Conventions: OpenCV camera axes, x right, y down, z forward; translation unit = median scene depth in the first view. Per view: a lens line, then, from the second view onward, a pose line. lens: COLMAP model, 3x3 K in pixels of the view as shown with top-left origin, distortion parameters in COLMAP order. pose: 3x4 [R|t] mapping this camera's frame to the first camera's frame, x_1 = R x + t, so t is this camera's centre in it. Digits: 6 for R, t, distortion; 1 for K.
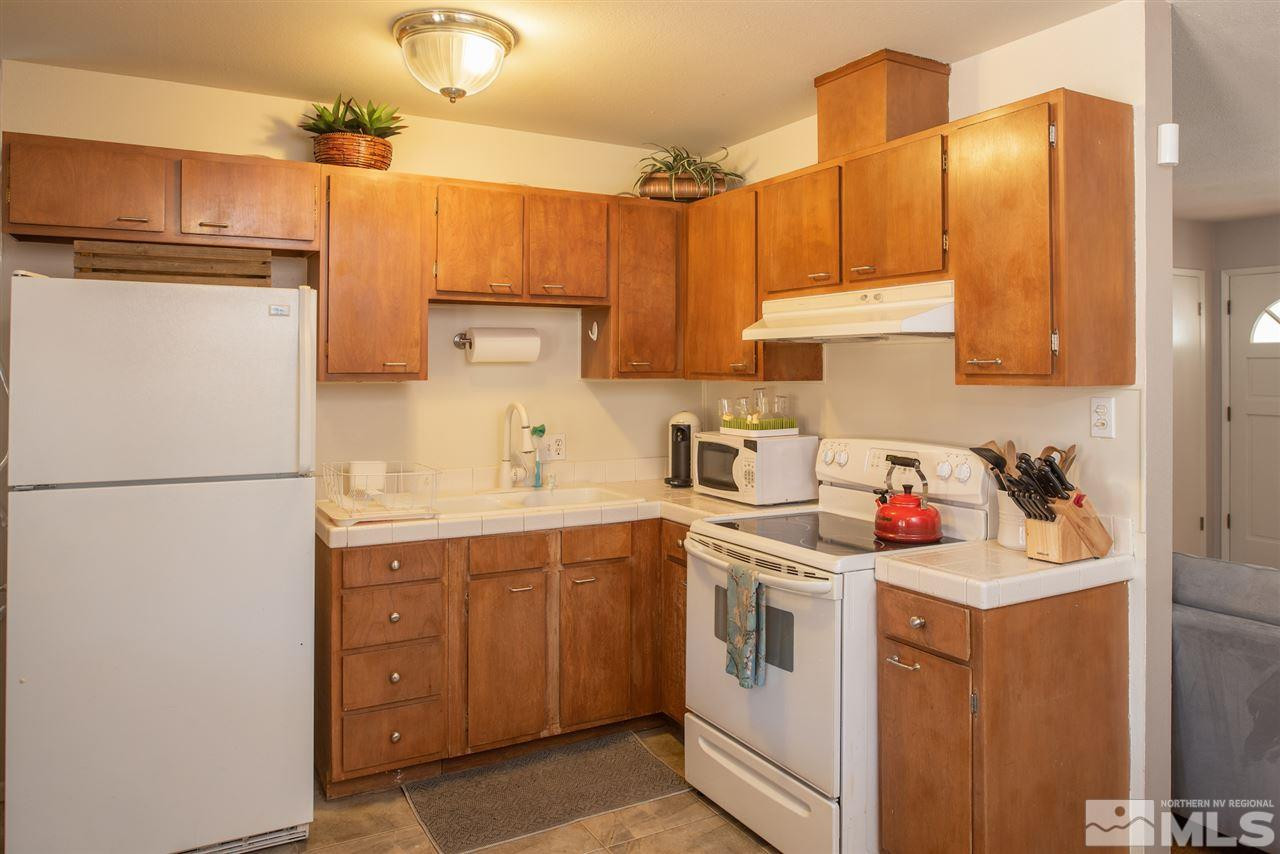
lens RADIAL K [[893.0, 0, 642.4], [0, 893.0, 352.3], [0, 0, 1]] dist [-0.001435, 0.001314]
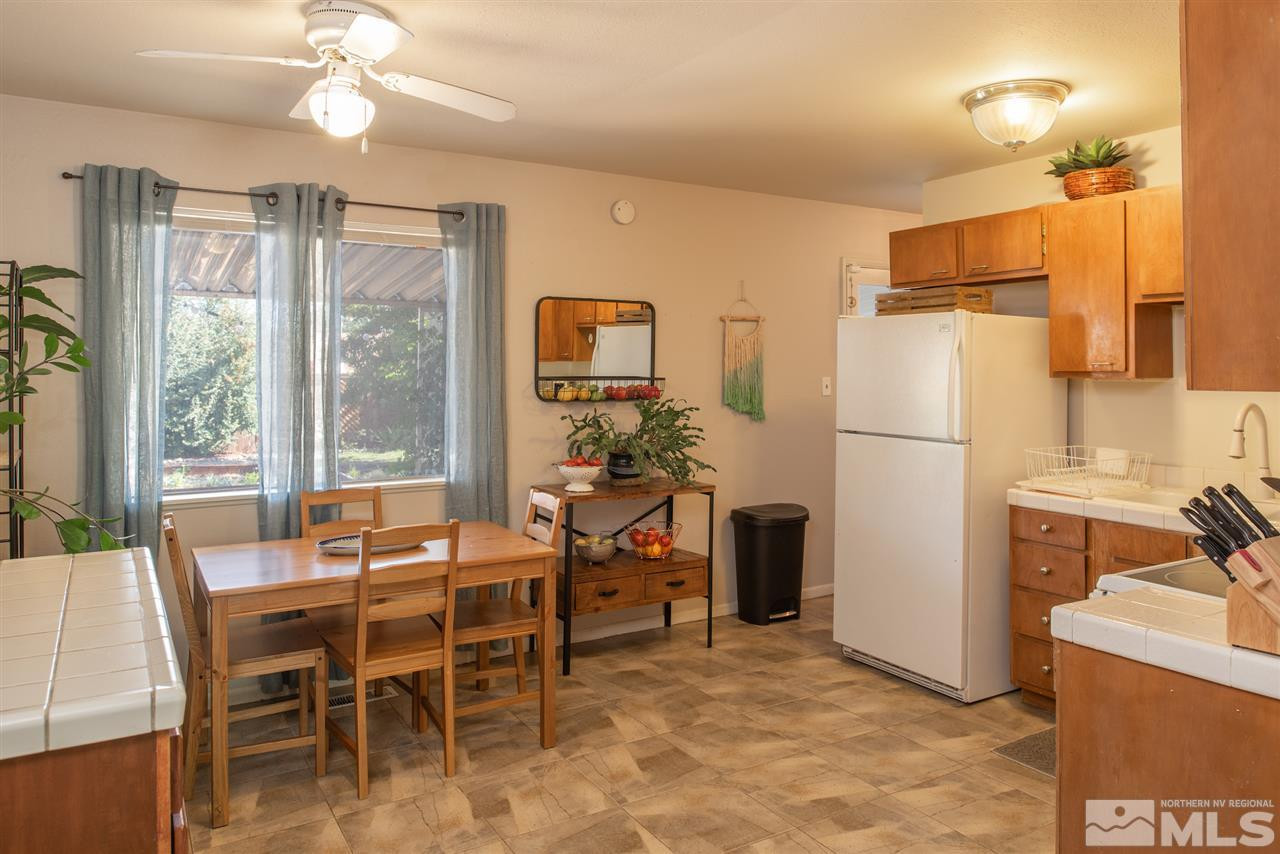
lens RADIAL K [[893.0, 0, 642.4], [0, 893.0, 352.3], [0, 0, 1]] dist [-0.001435, 0.001314]
pose [[0.035071, -0.019449, -0.999196, 0.911915], [0.013948, 0.999723, -0.018969, 0.012573], [0.999287, -0.013271, 0.035332, 0.403099]]
